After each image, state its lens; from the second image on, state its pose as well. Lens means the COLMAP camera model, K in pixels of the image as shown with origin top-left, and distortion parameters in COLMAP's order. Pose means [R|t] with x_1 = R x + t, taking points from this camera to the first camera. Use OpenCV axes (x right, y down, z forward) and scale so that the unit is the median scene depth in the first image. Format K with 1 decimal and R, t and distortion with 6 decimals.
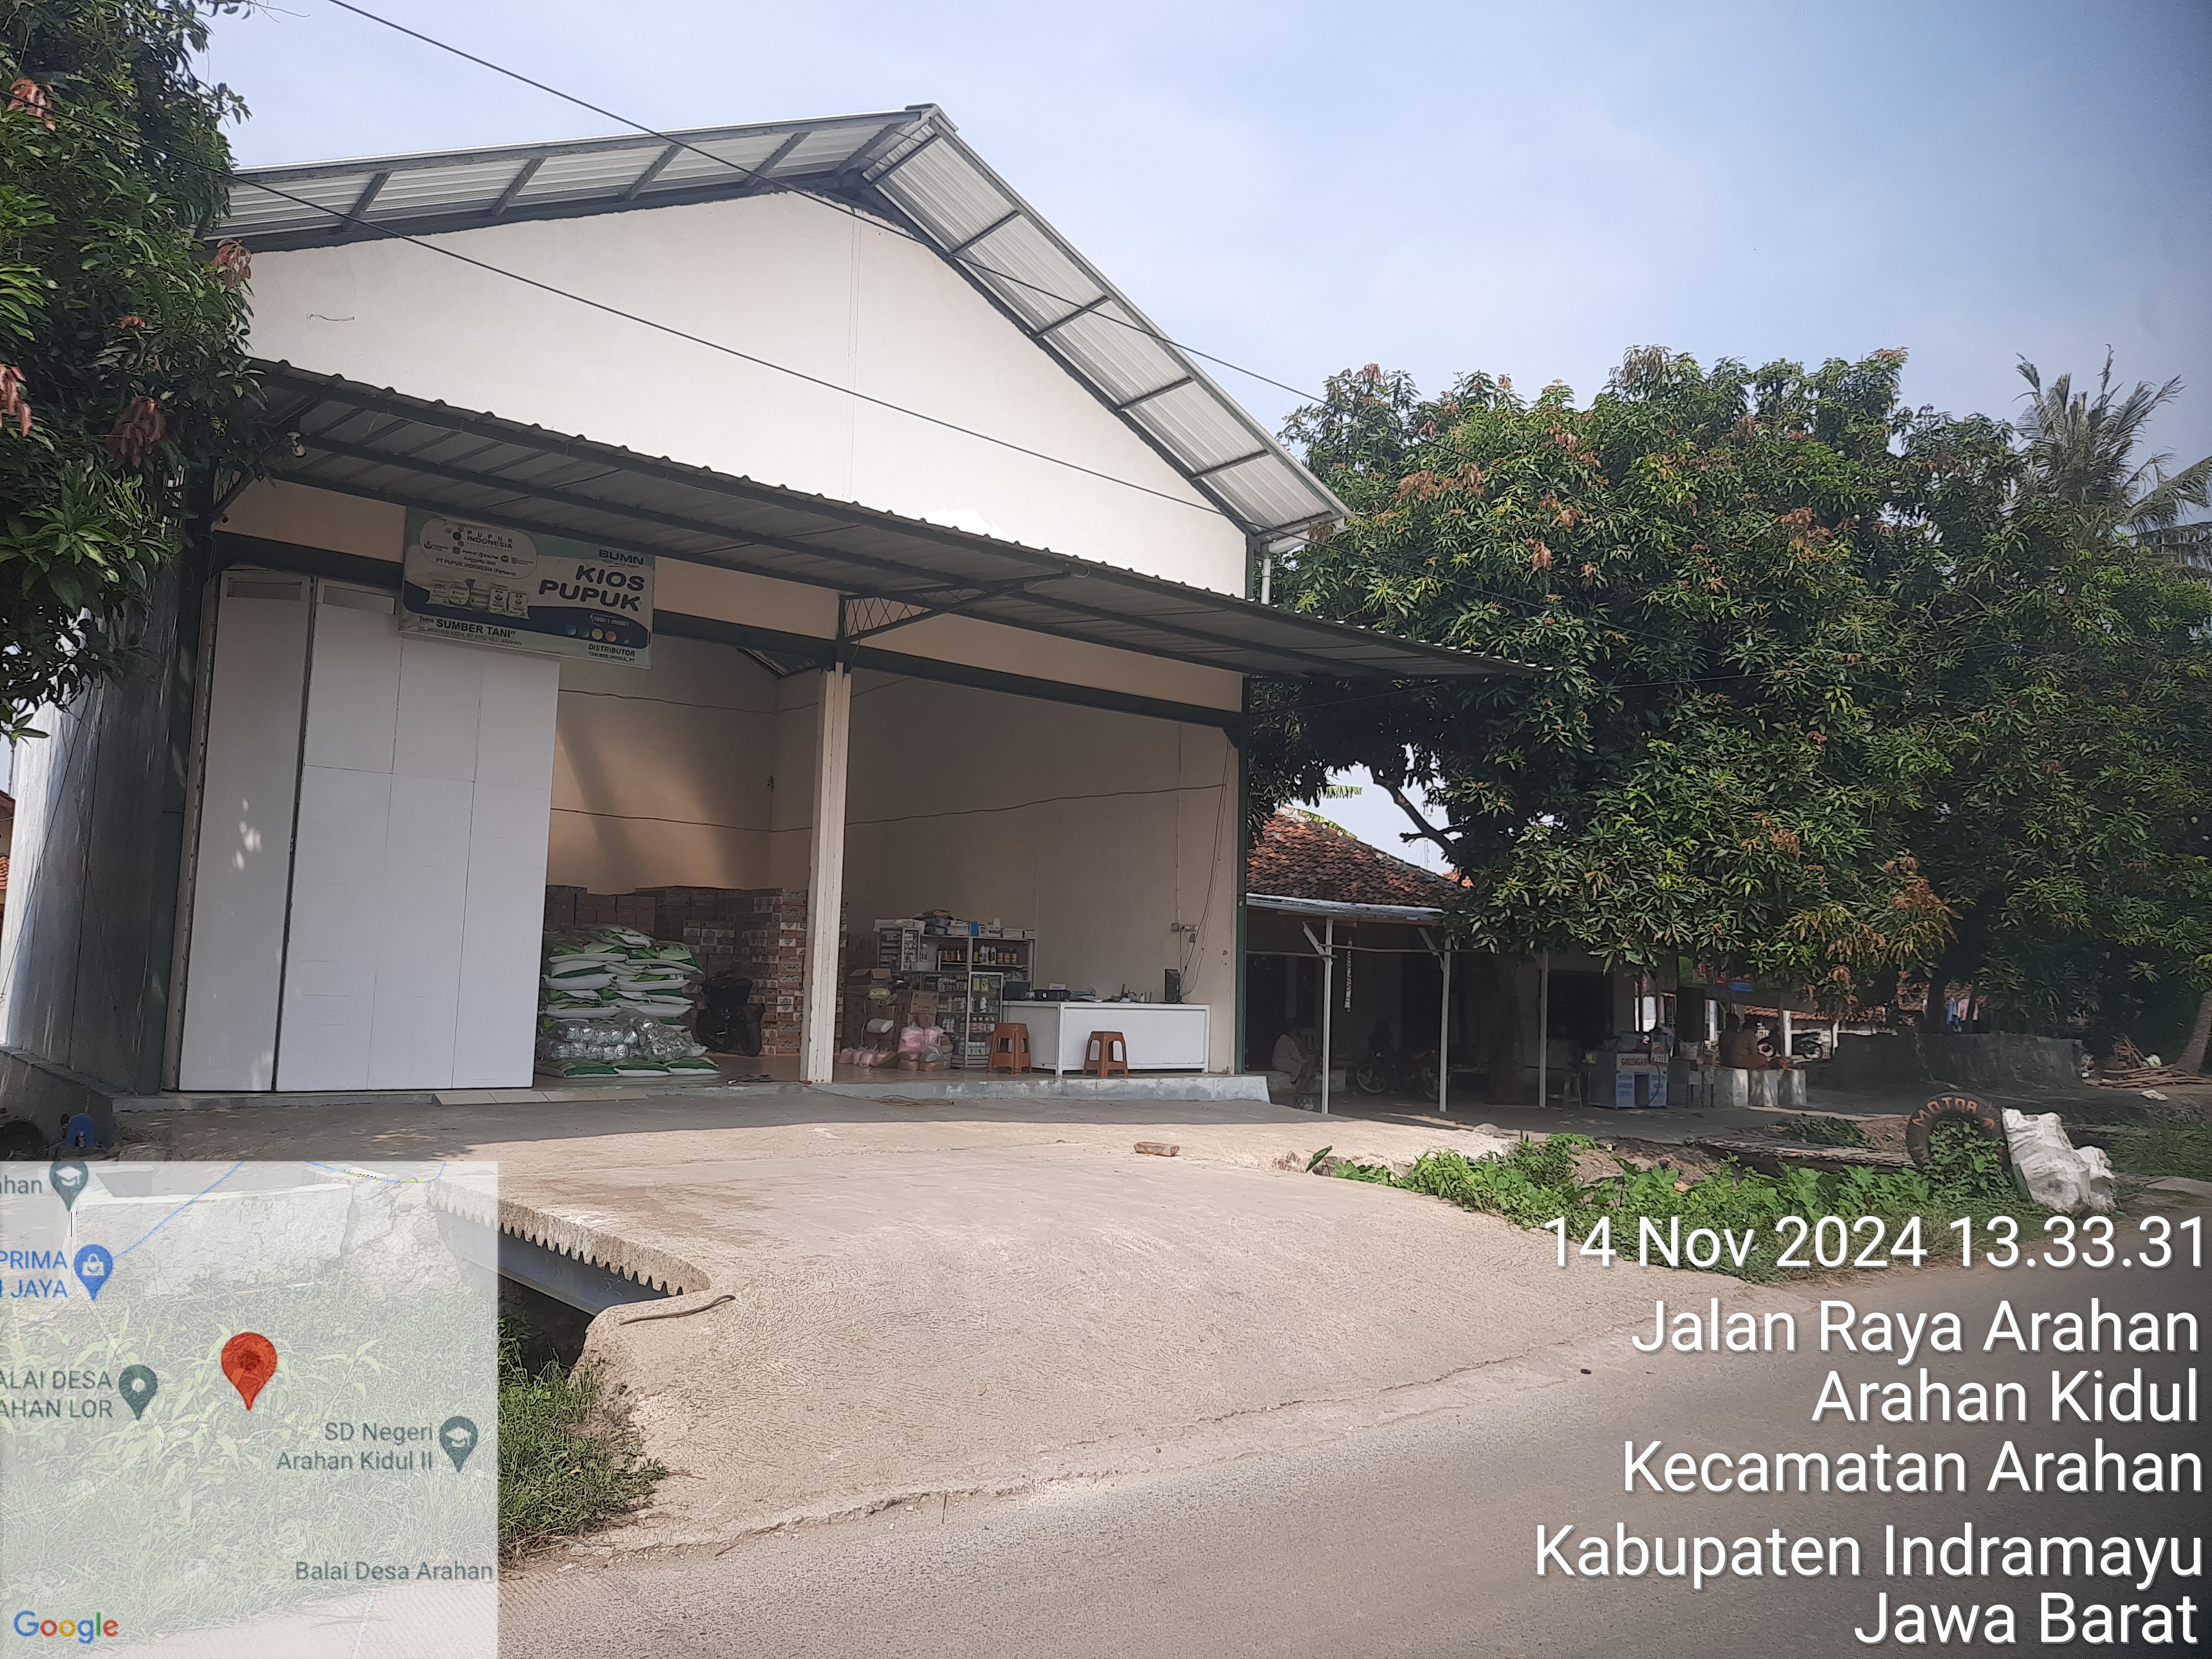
lens RADIAL K [[1657.6, 0, 1089.8], [0, 1657.6, 832.5], [0, 0, 1]] dist [0.064956, -0.082044]
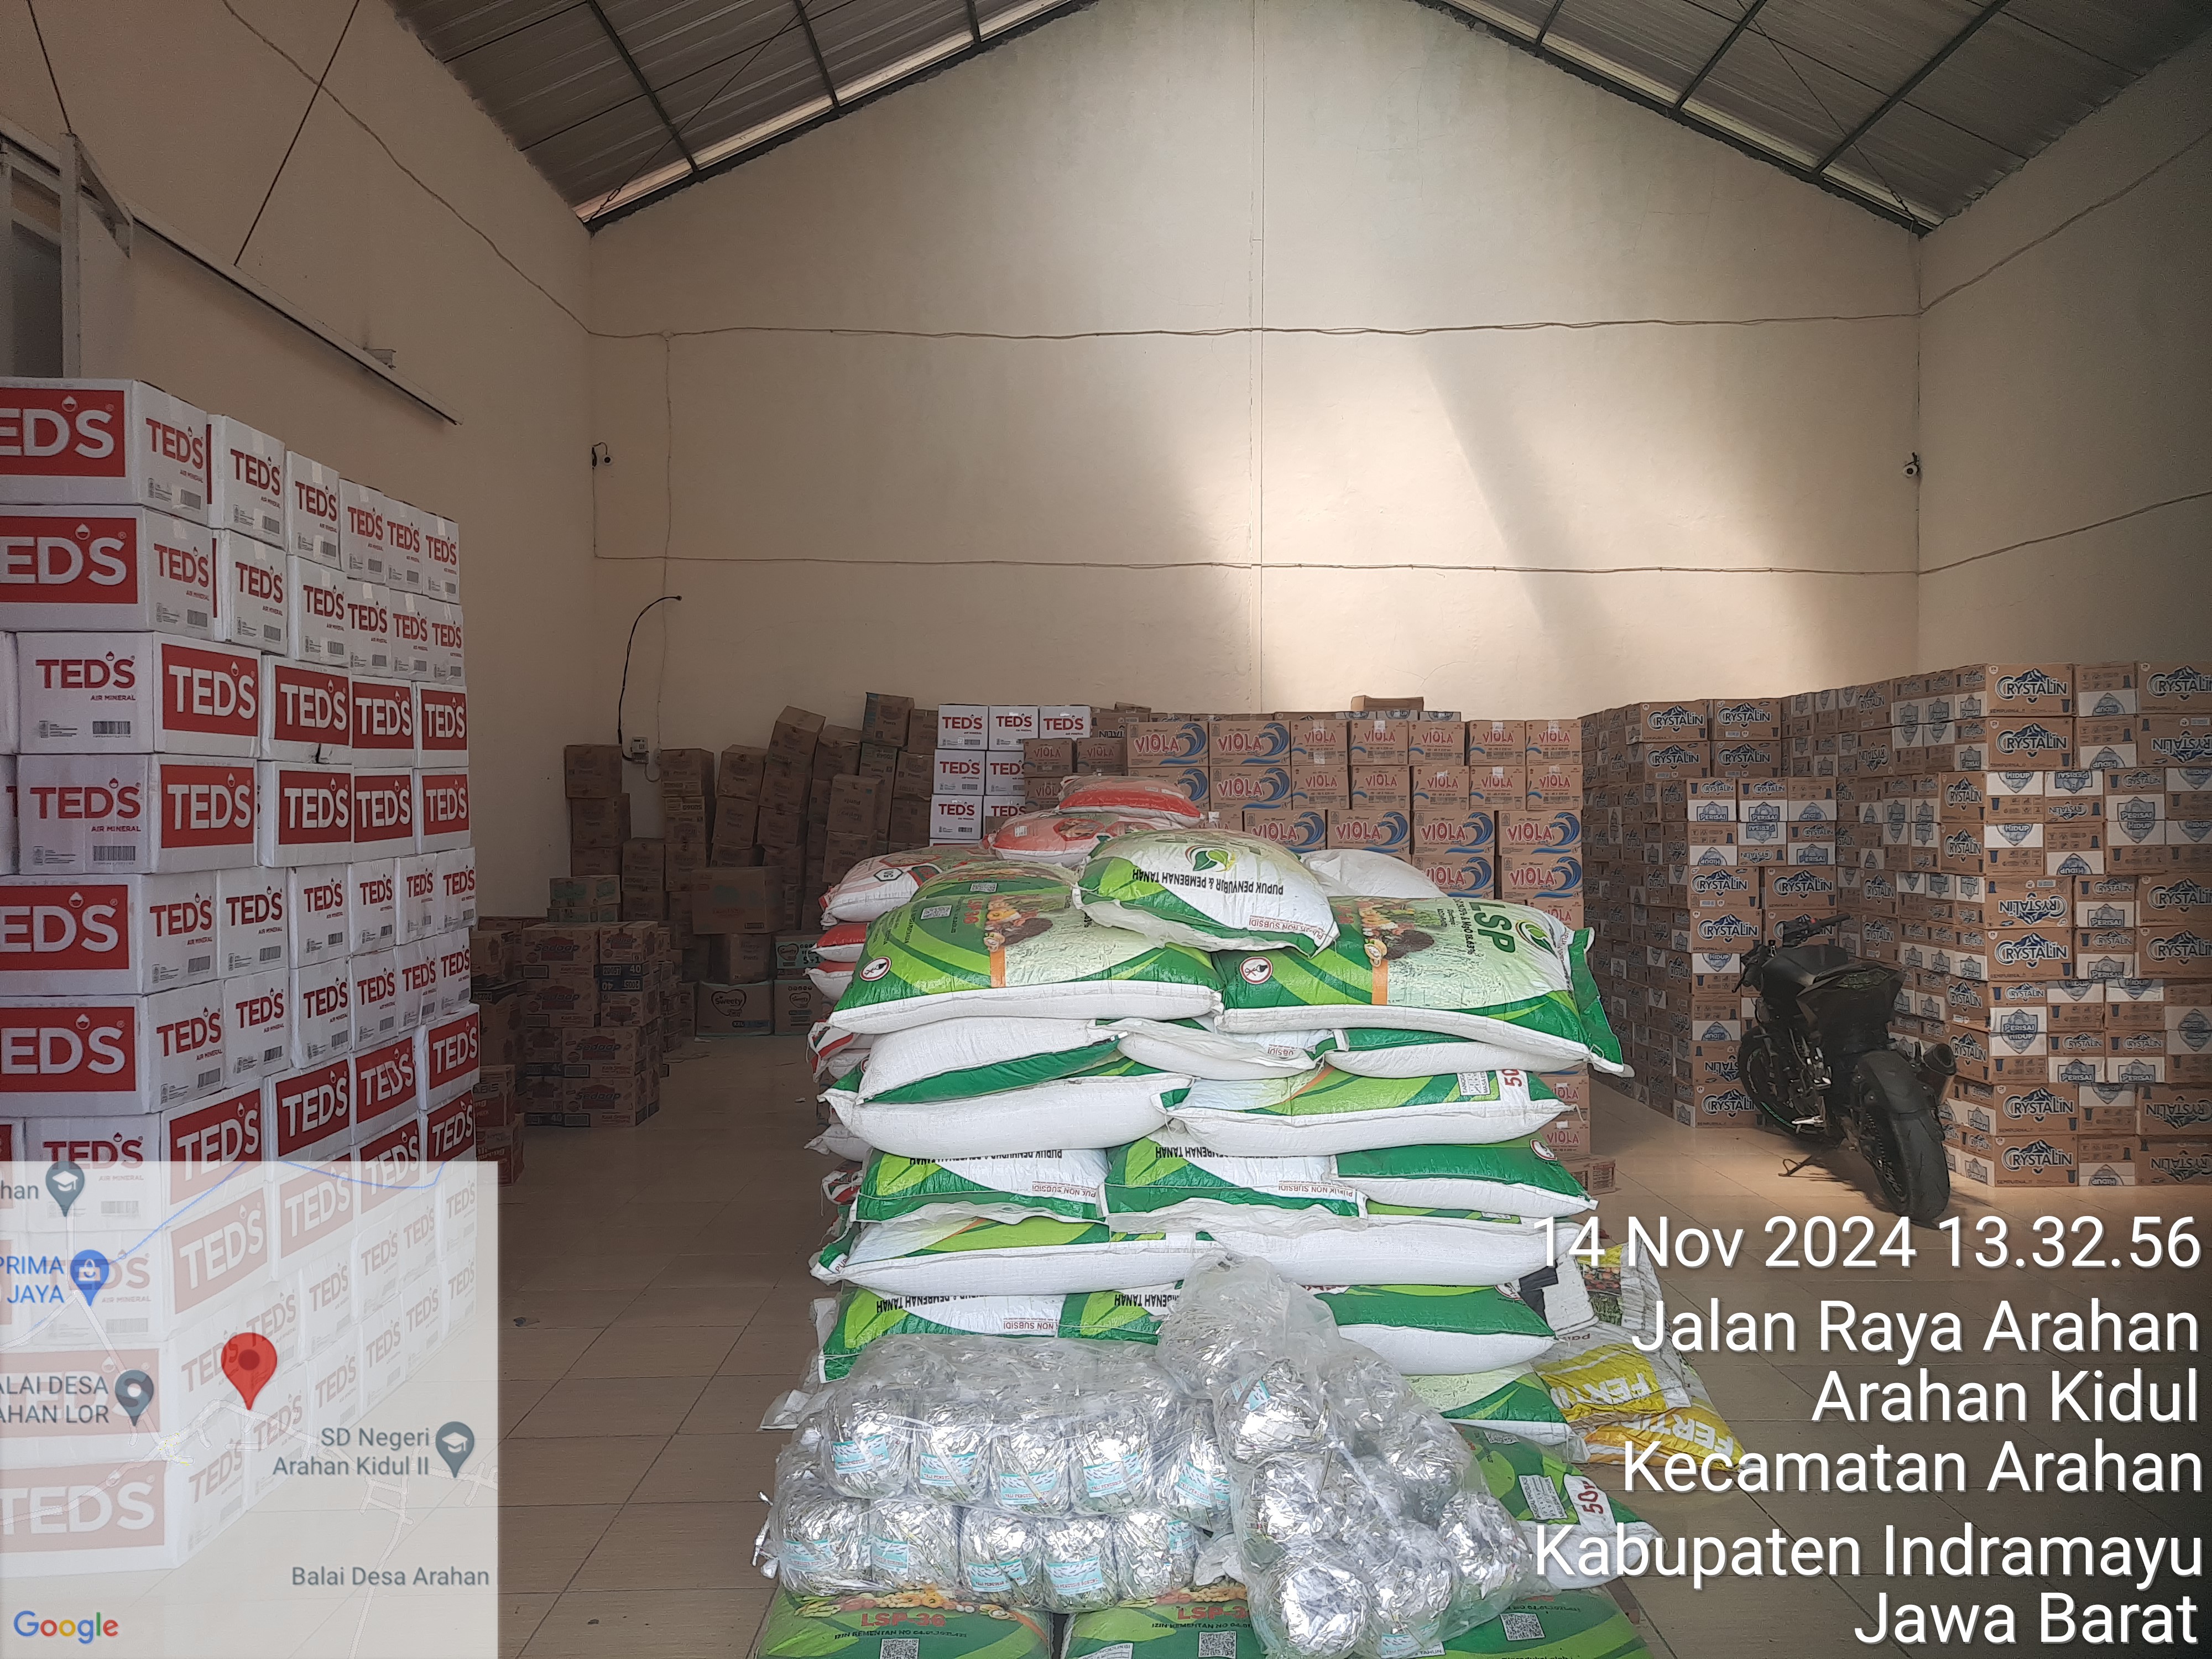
lens RADIAL K [[1657.6, 0, 1089.8], [0, 1657.6, 832.5], [0, 0, 1]] dist [0.064956, -0.082044]
pose [[0.800027, -0.031024, -0.599162, -0.171993], [0.082045, 0.994938, 0.058034, 0.042841], [0.594328, -0.095587, 0.798522, 0.838402]]
